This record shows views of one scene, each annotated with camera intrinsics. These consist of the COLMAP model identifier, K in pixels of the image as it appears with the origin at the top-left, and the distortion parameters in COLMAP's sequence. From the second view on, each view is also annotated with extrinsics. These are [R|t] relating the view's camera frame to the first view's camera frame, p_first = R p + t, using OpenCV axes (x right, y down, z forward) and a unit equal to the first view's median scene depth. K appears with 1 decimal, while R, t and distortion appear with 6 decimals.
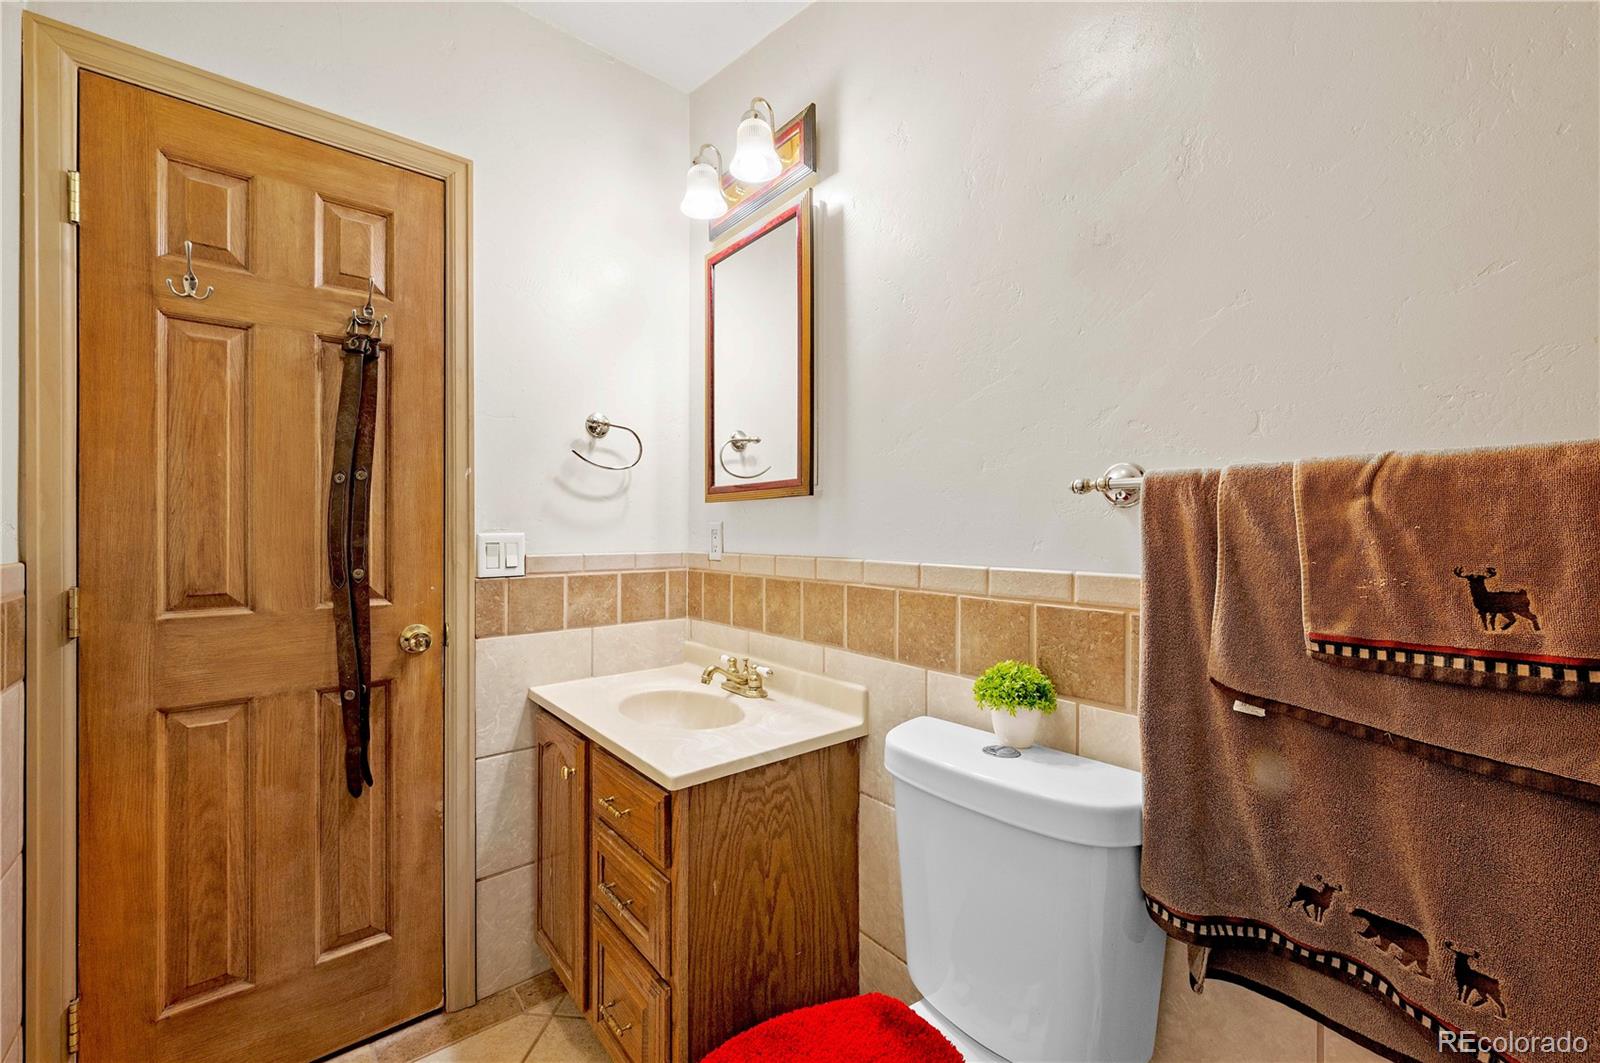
lens RADIAL K [[630.1, 0, 795.0], [0, 630.1, 531.4], [0, 0, 1]] dist [-0.001847, -0.000361]
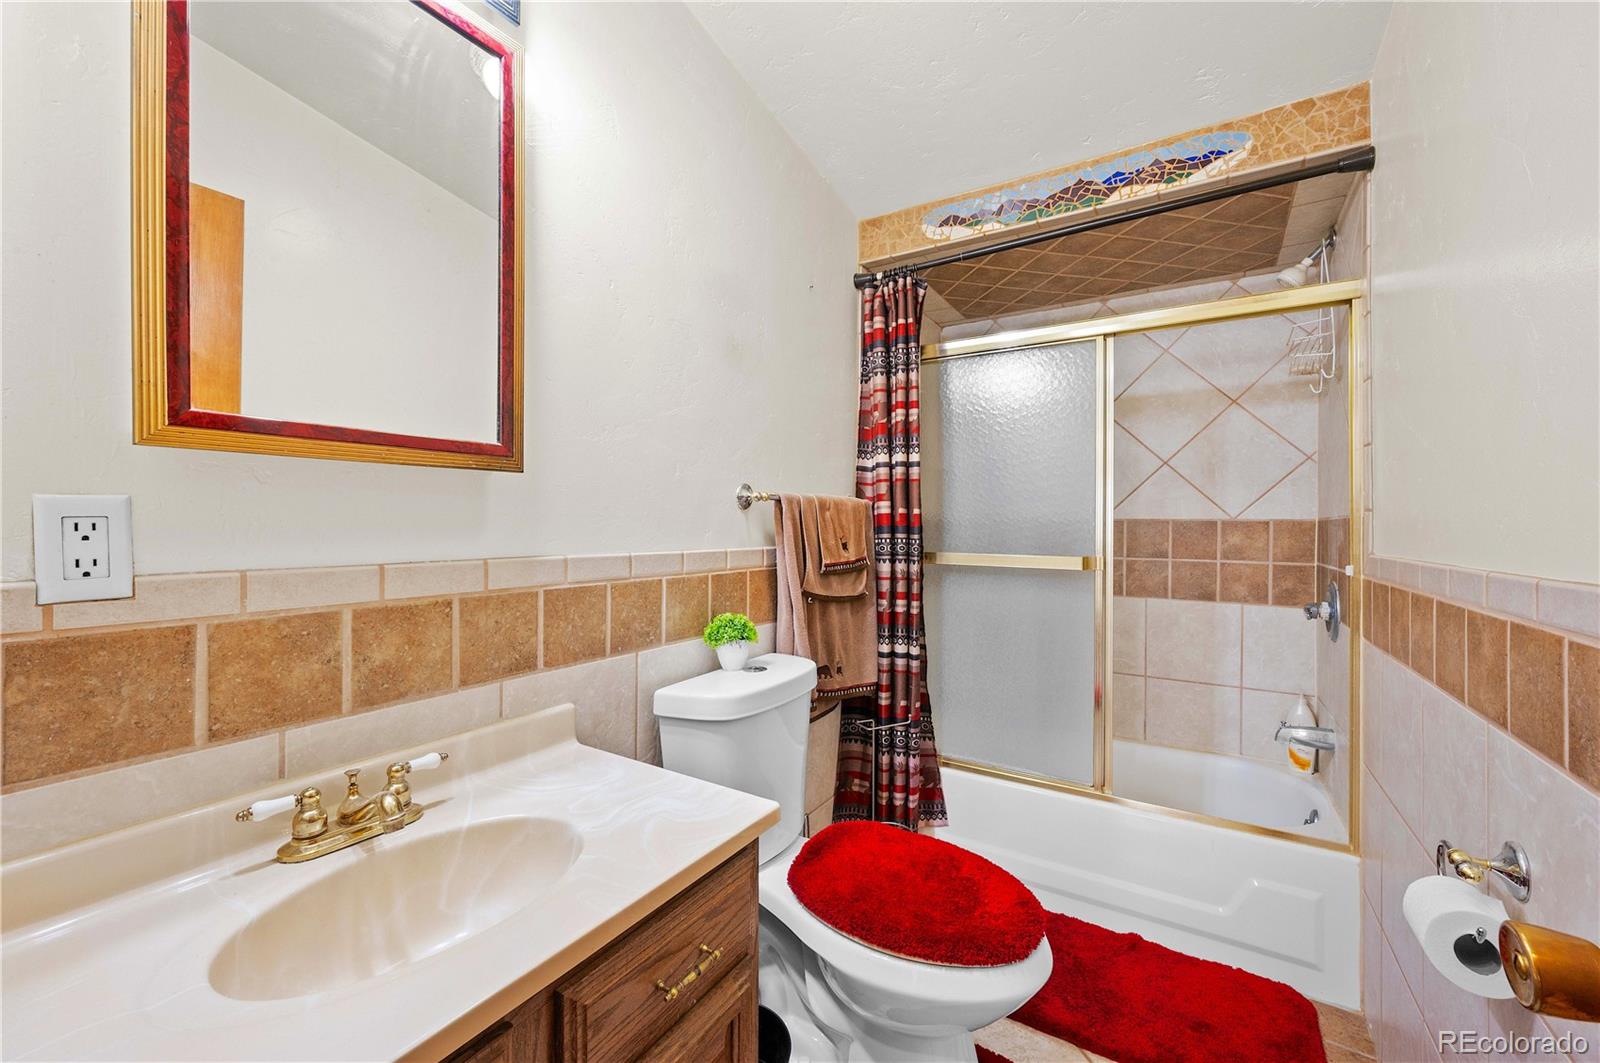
lens RADIAL K [[630.1, 0, 795.7], [0, 630.1, 528.8], [0, 0, 1]] dist [-0.001847, -0.000361]
pose [[-0.306992, -0.005255, 0.951698, -0.824827], [0.000083, 0.999985, 0.005549, 0.004069], [-0.951712, 0.001782, -0.306987, 0.997925]]
